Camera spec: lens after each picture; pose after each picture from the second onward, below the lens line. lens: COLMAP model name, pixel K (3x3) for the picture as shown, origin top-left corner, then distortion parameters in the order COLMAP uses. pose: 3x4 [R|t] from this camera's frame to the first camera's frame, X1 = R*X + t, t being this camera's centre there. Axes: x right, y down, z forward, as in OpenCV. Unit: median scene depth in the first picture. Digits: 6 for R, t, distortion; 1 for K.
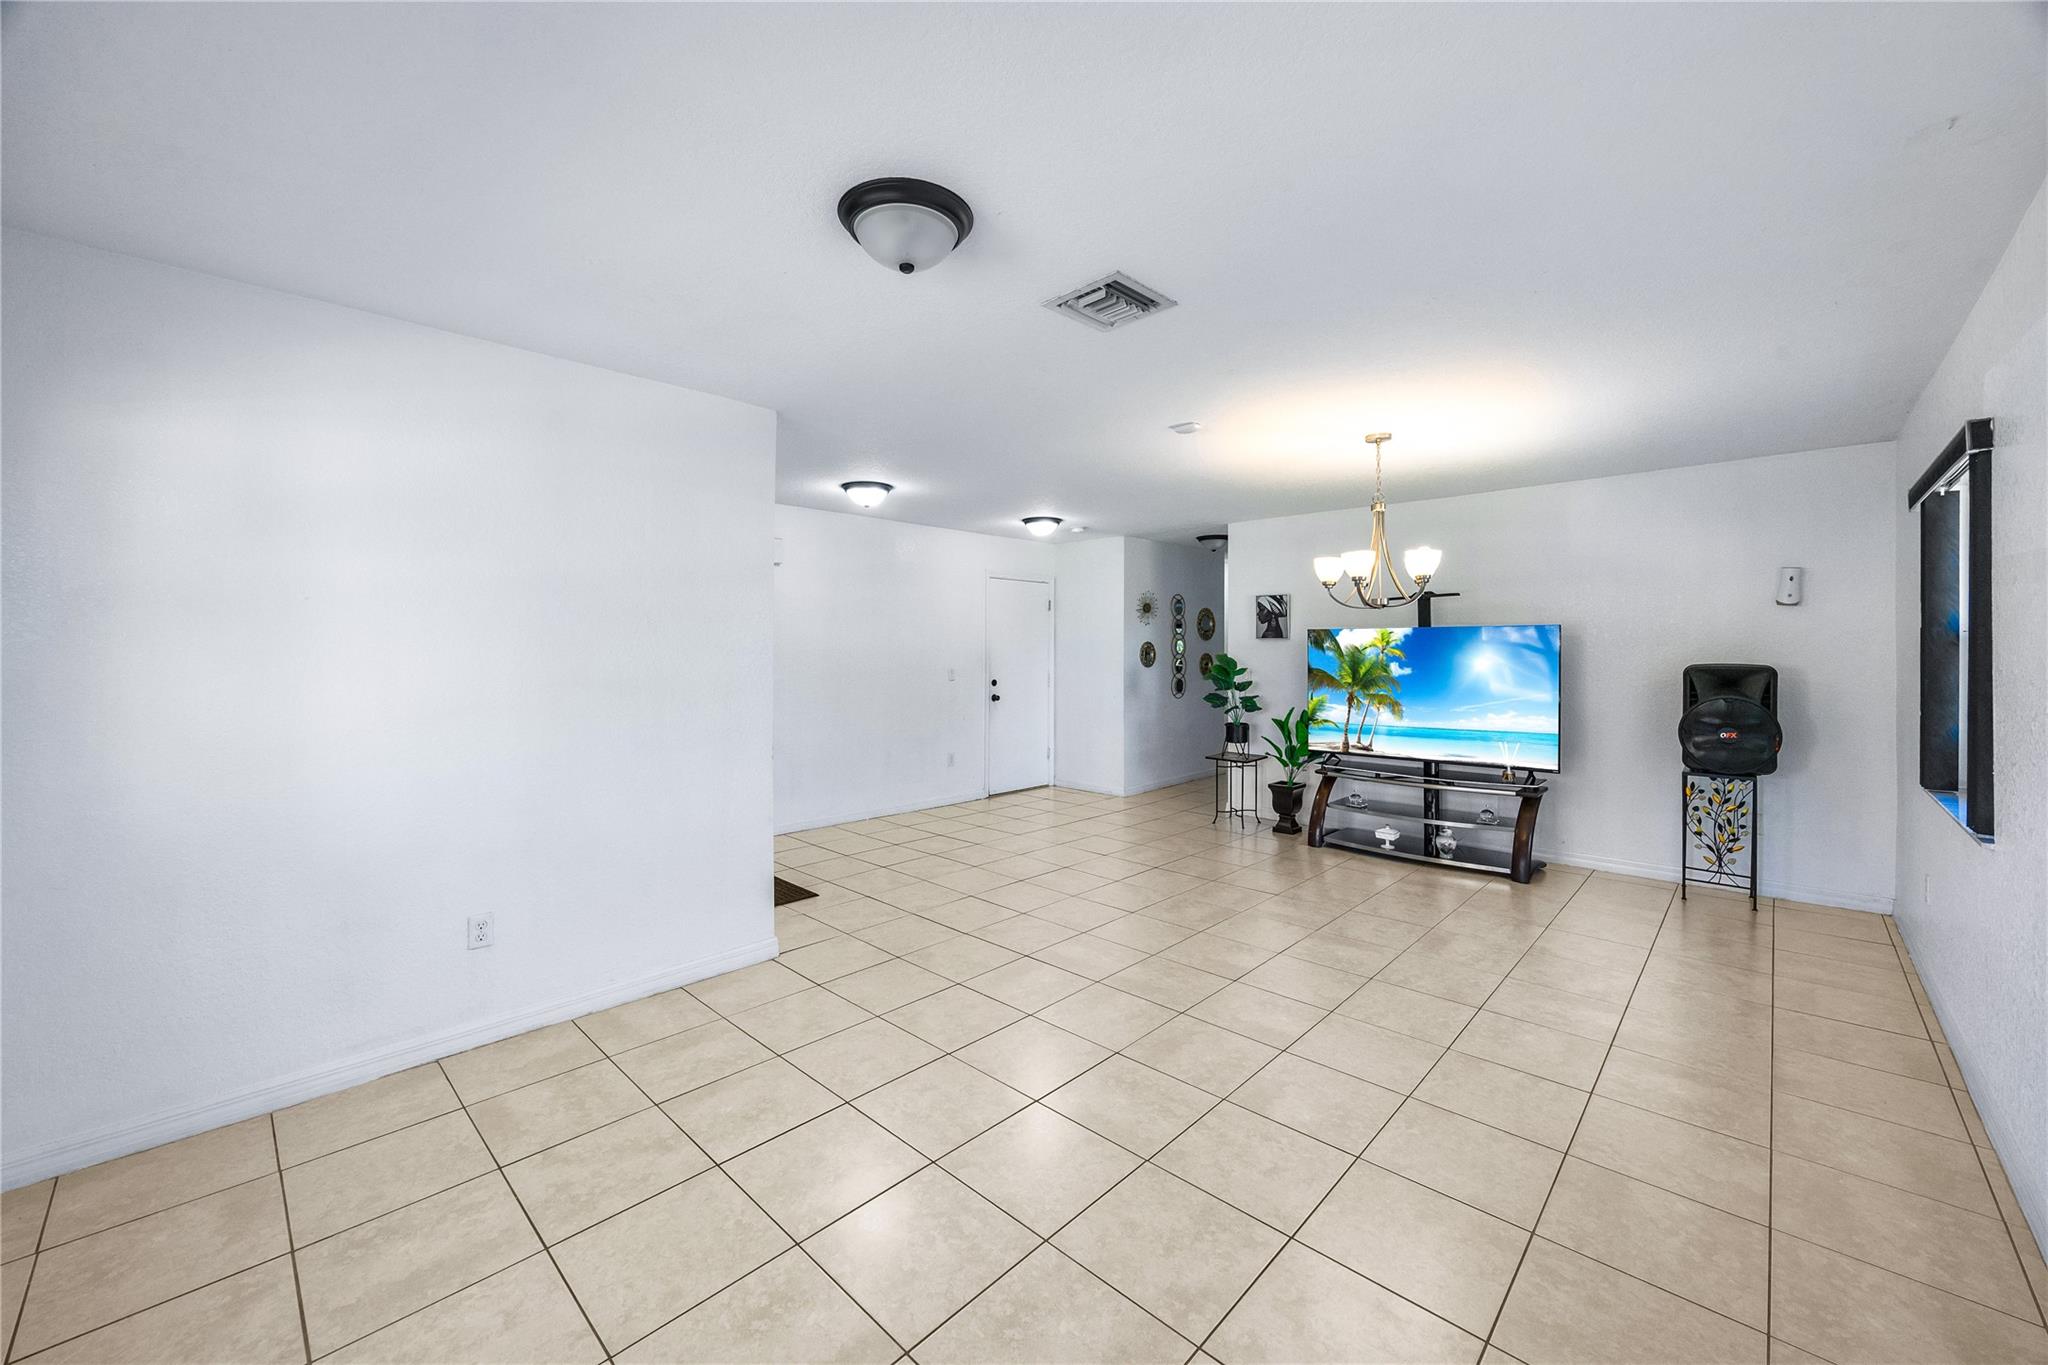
lens RADIAL K [[782.7, 0, 1030.9], [0, 782.7, 660.6], [0, 0, 1]] dist [0.001073, 0.000154]
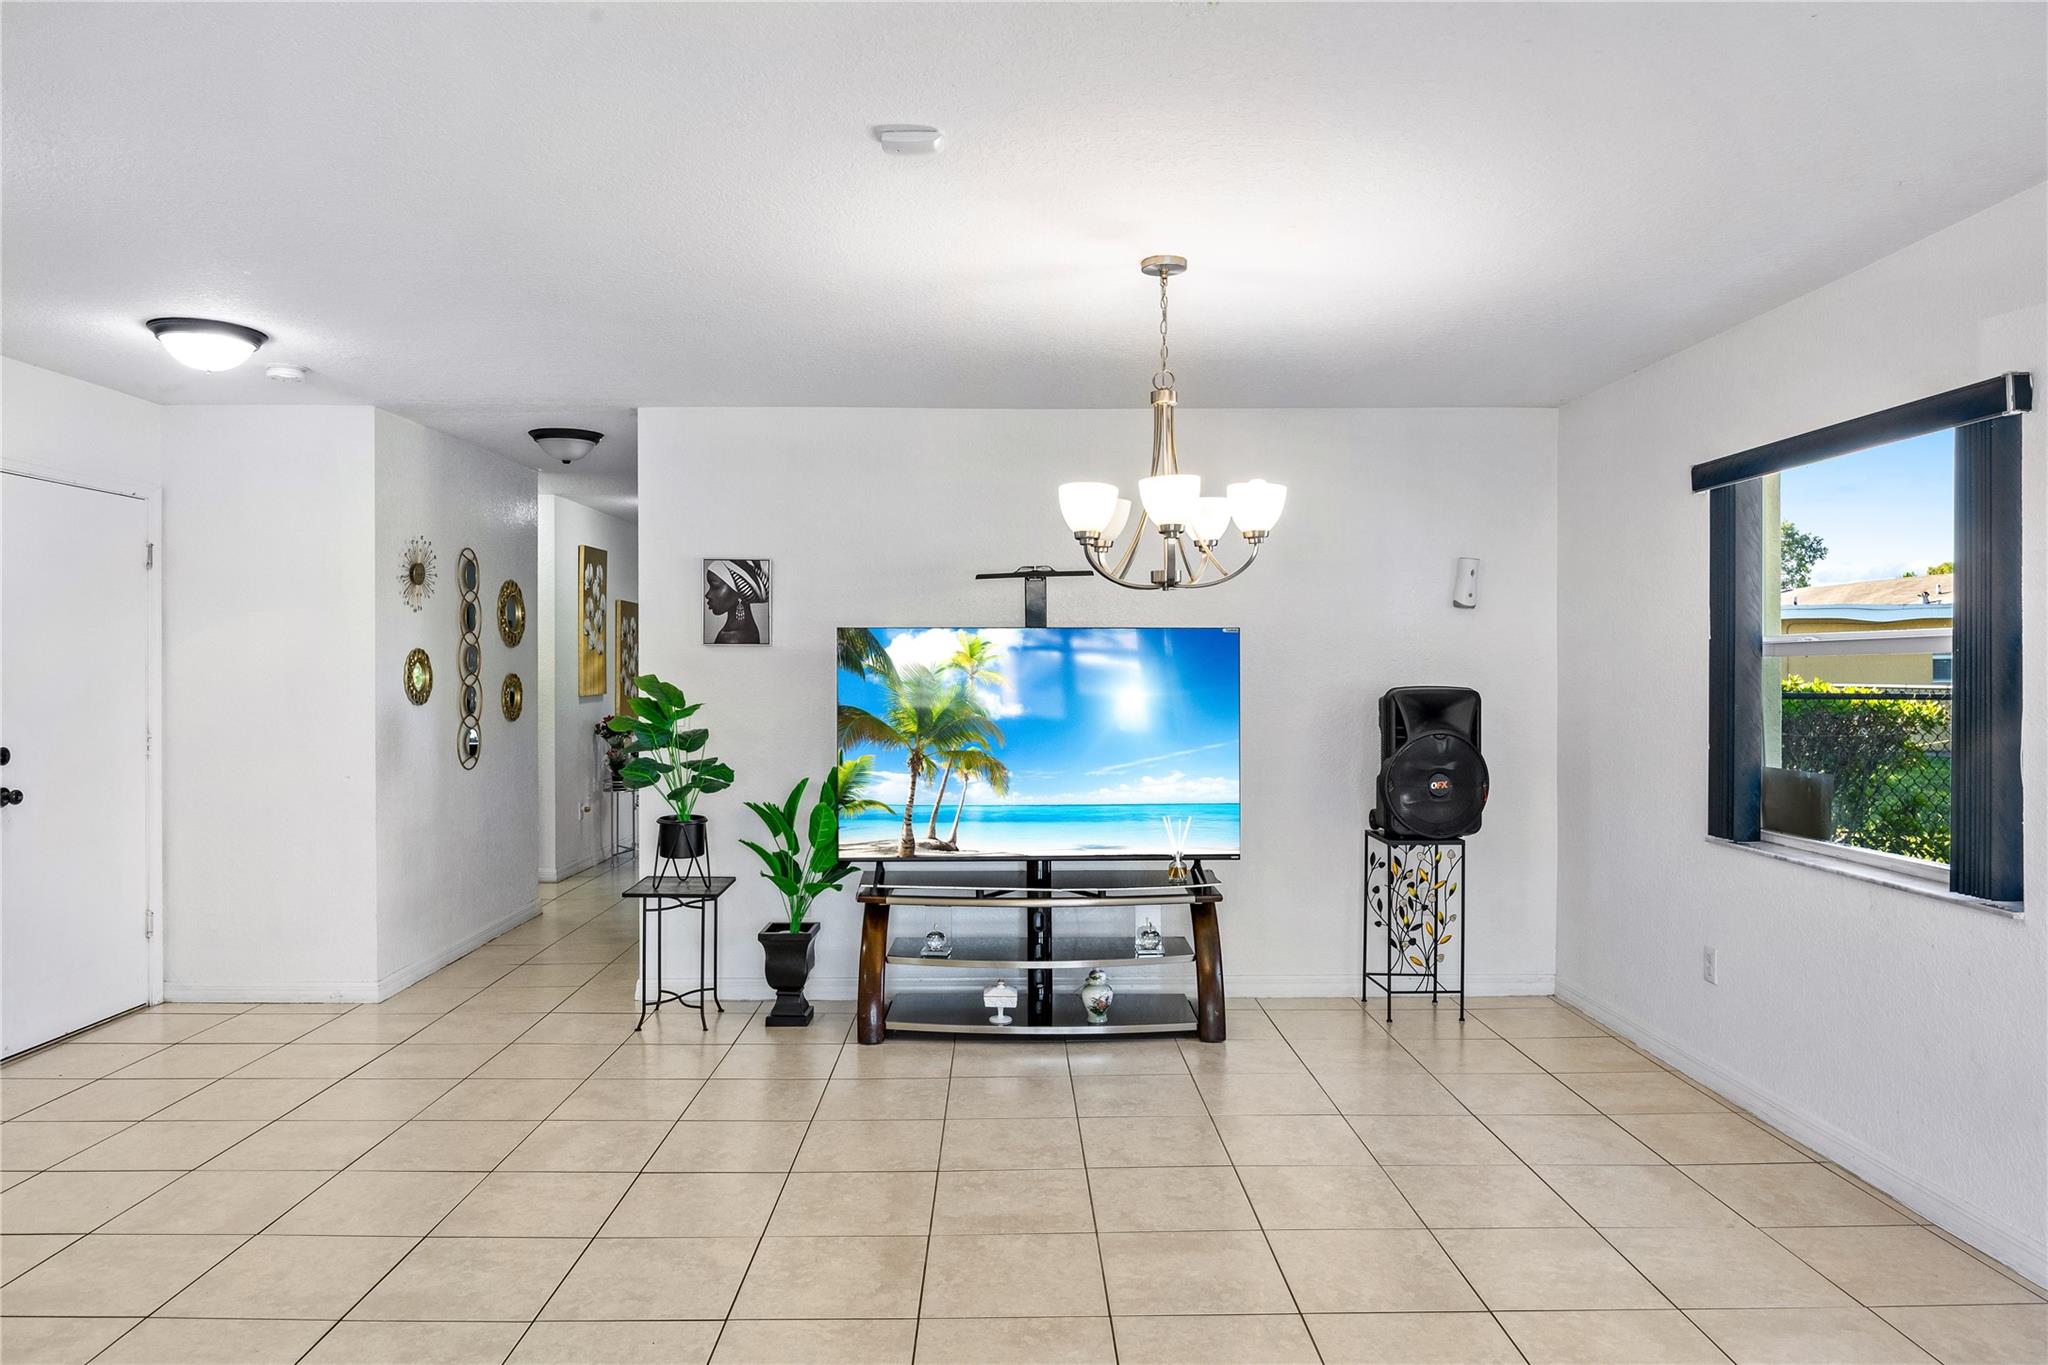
lens RADIAL K [[1207.4, 0, 1024.0], [0, 1207.4, 682.5], [0, 0, 1]] dist [0.004688, 0.001139]
pose [[0.702662, 0.013175, 0.711401, -0.150457], [-0.000332, 0.999835, -0.018189, 0.009452], [-0.711523, 0.012544, 0.702550, 0.351738]]
